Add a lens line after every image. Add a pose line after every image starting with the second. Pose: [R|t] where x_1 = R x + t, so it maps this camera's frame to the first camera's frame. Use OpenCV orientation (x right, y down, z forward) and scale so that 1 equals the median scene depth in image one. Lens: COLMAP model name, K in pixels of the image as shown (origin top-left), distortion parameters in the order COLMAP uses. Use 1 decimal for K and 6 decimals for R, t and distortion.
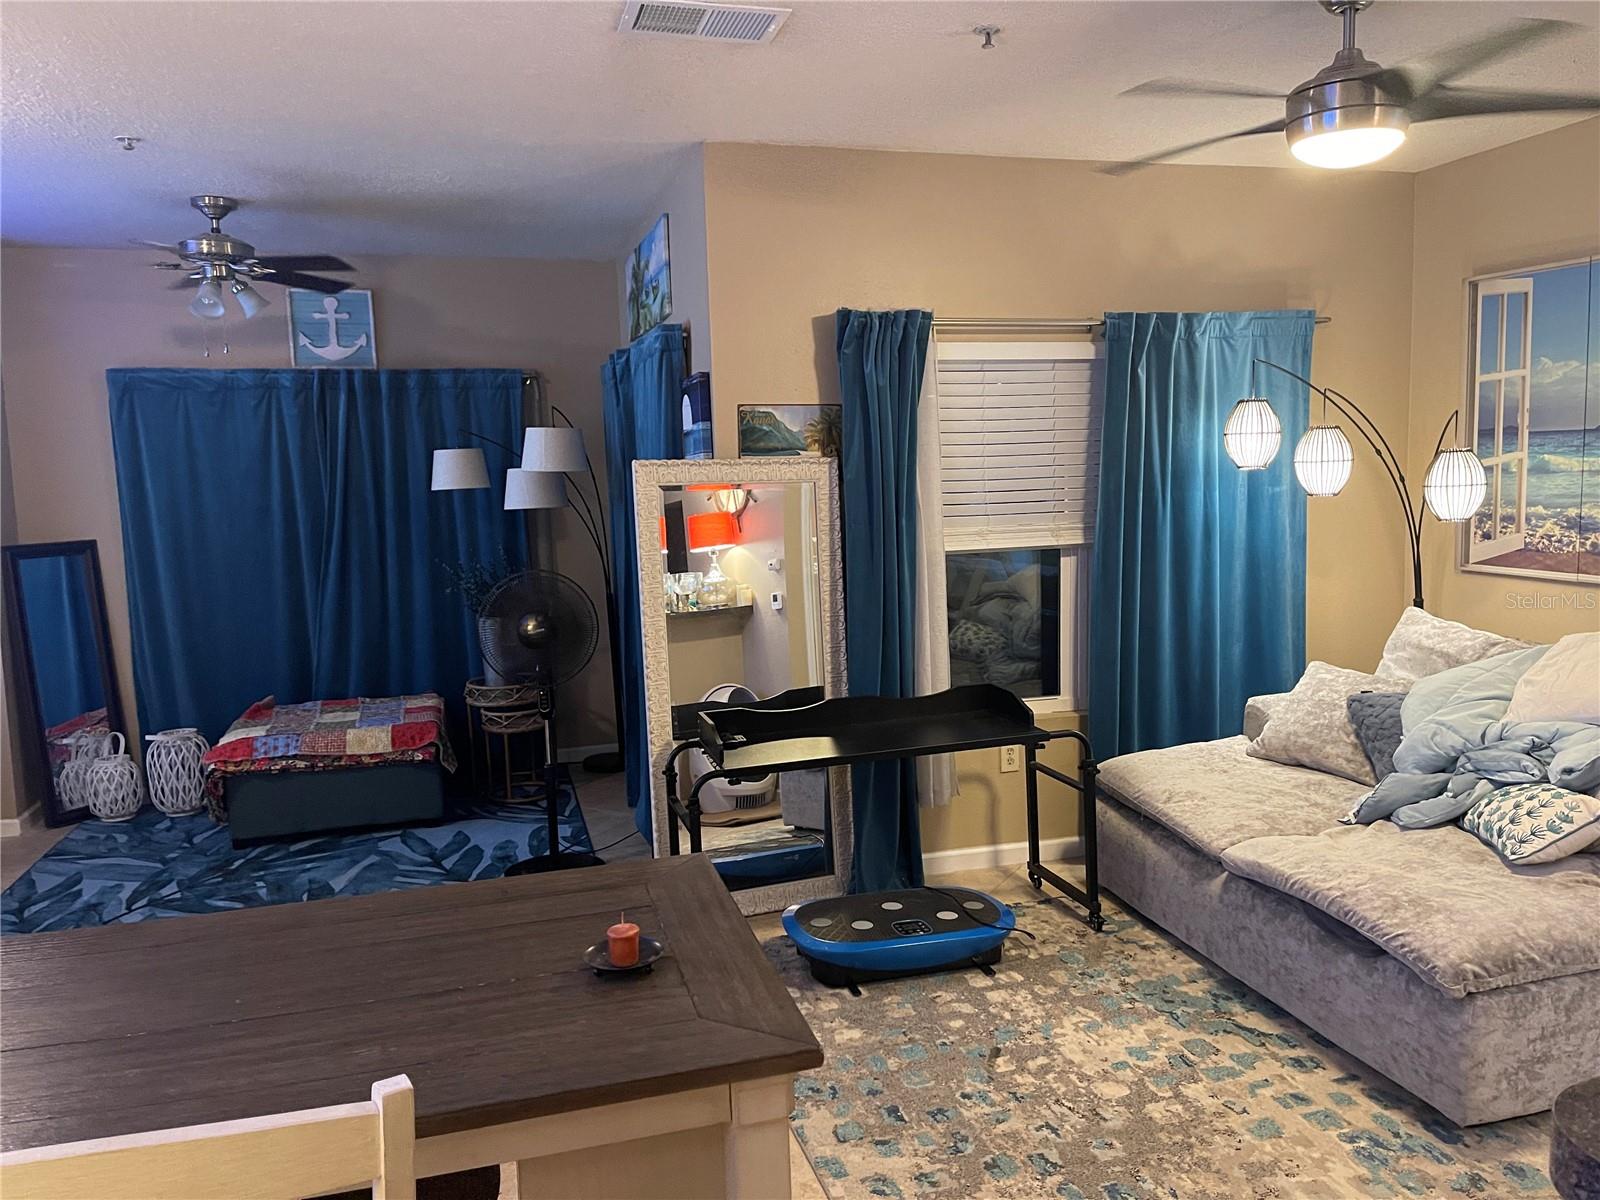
lens RADIAL K [[1211.4, 0, 800.0], [0, 1211.4, 600.0], [0, 0, 1]] dist [0.074902, -0.085095]
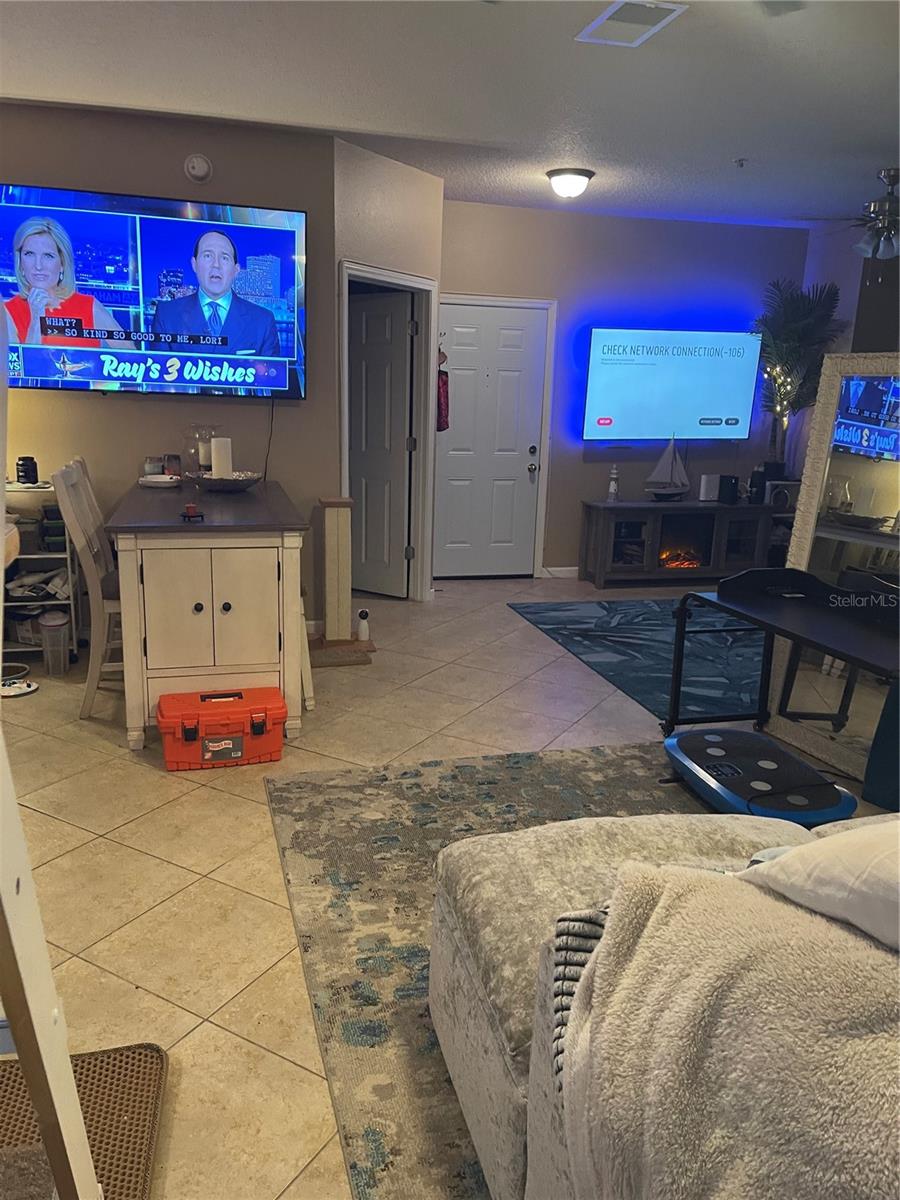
lens RADIAL K [[912.3, 0, 450.0], [0, 912.3, 600.0], [0, 0, 1]] dist [0.084396, -0.110337]
pose [[-0.024796, 0.263086, -0.964454, 0.782732], [-0.125211, 0.956336, 0.264090, -0.072504], [0.991820, 0.127309, 0.009228, 0.624498]]
